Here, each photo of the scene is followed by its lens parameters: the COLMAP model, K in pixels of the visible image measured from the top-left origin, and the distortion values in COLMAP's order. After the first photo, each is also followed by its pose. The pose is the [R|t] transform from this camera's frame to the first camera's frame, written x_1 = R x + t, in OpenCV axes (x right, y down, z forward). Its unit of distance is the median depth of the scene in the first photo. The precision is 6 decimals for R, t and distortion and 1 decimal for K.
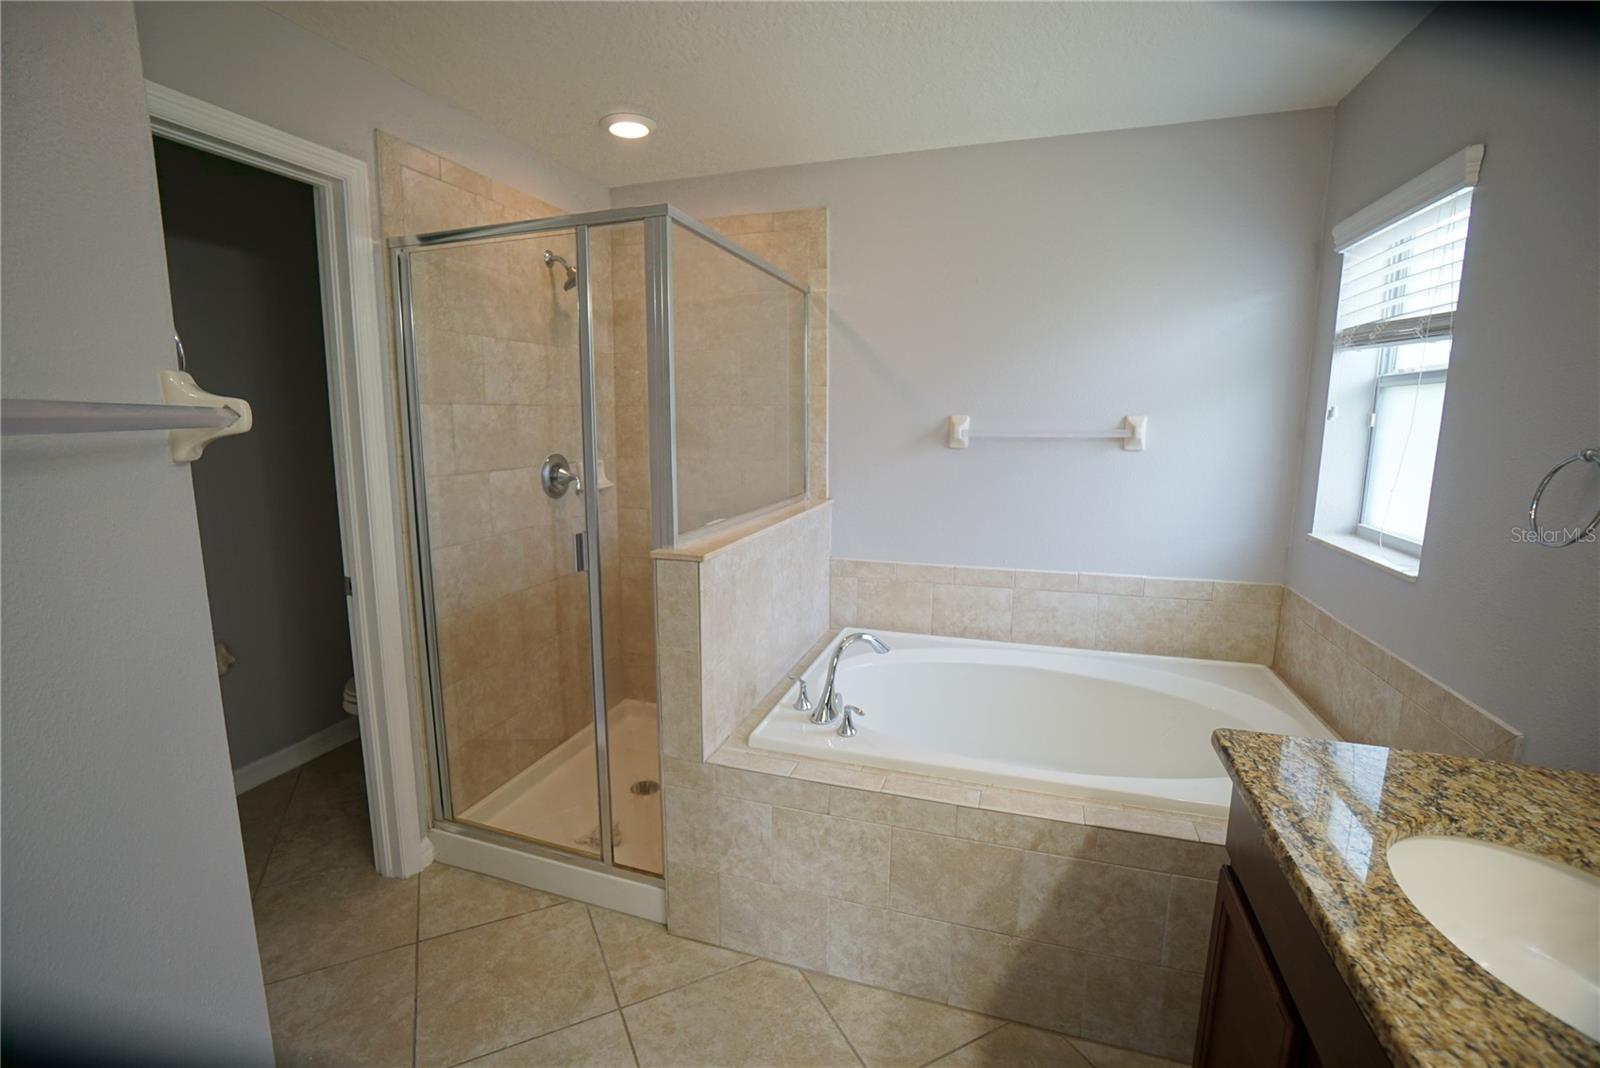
lens RADIAL K [[689.6, 0, 794.7], [0, 689.6, 540.3], [0, 0, 1]] dist [0.000725, 0.000133]
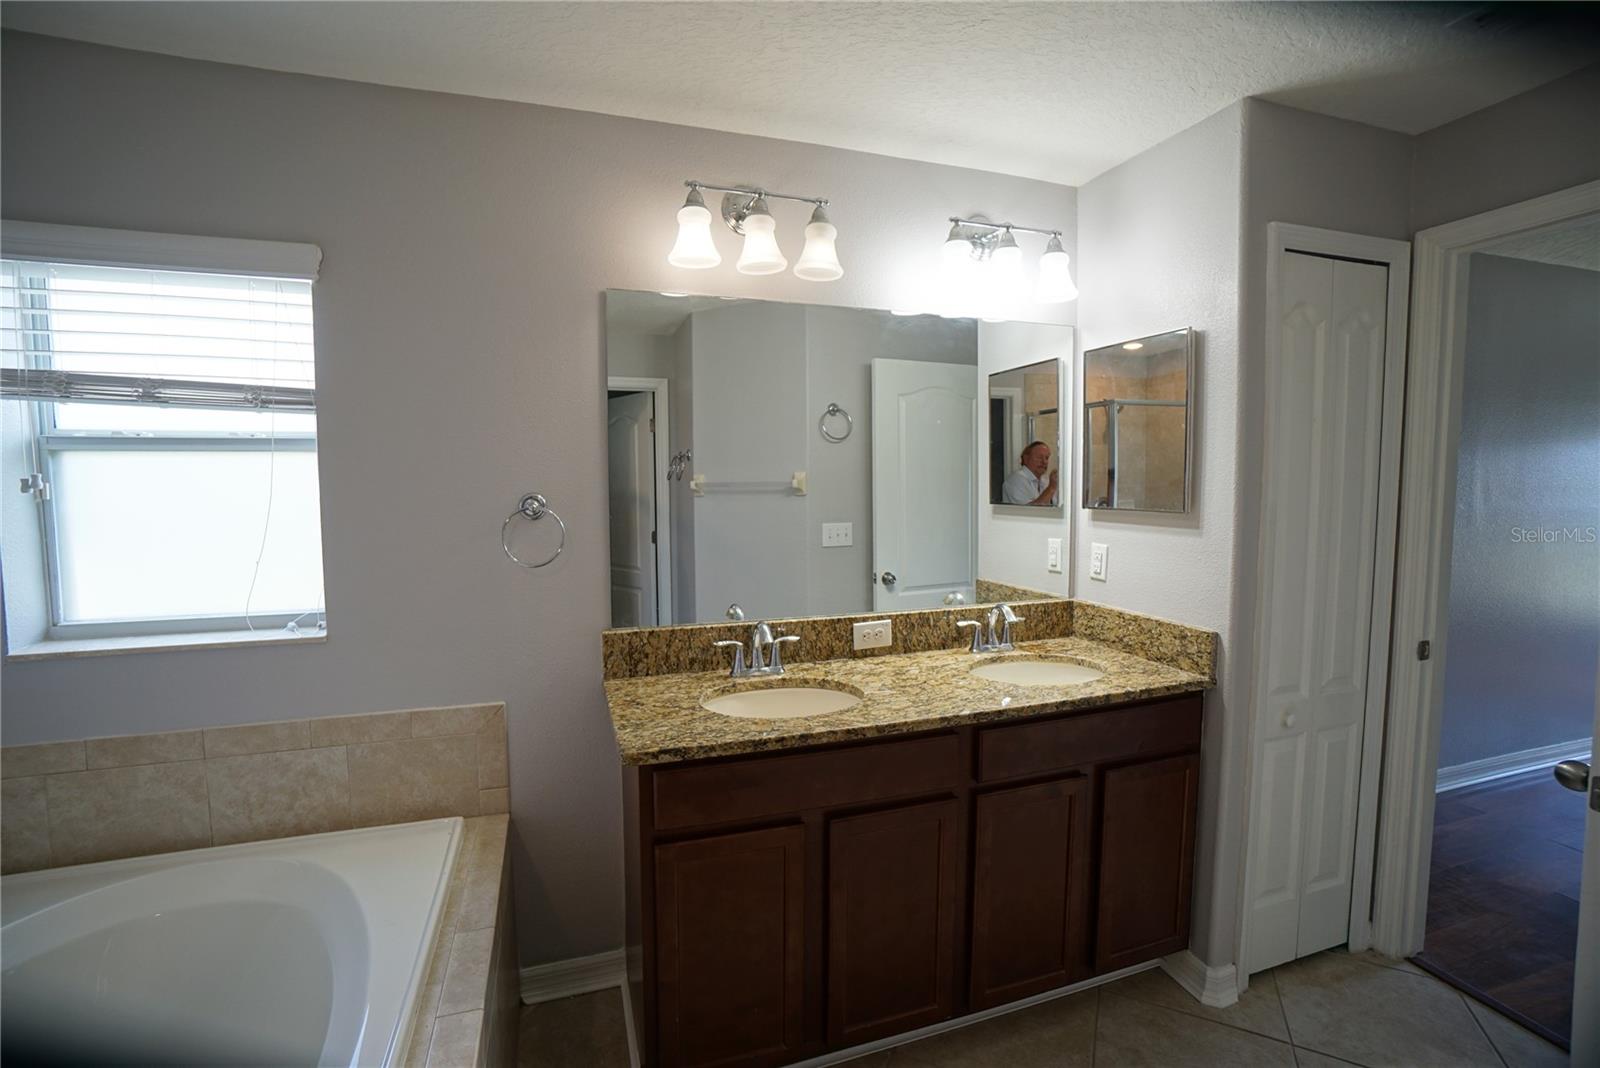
lens RADIAL K [[715.5, 0, 800.0], [0, 715.5, 534.0], [0, 0, 1]] dist [0.000225, -0.000007]
pose [[-0.600925, -0.063904, 0.796747, -0.419596], [0.122450, 0.977673, 0.170770, -0.207666], [-0.789870, 0.200181, -0.579683, 1.108571]]
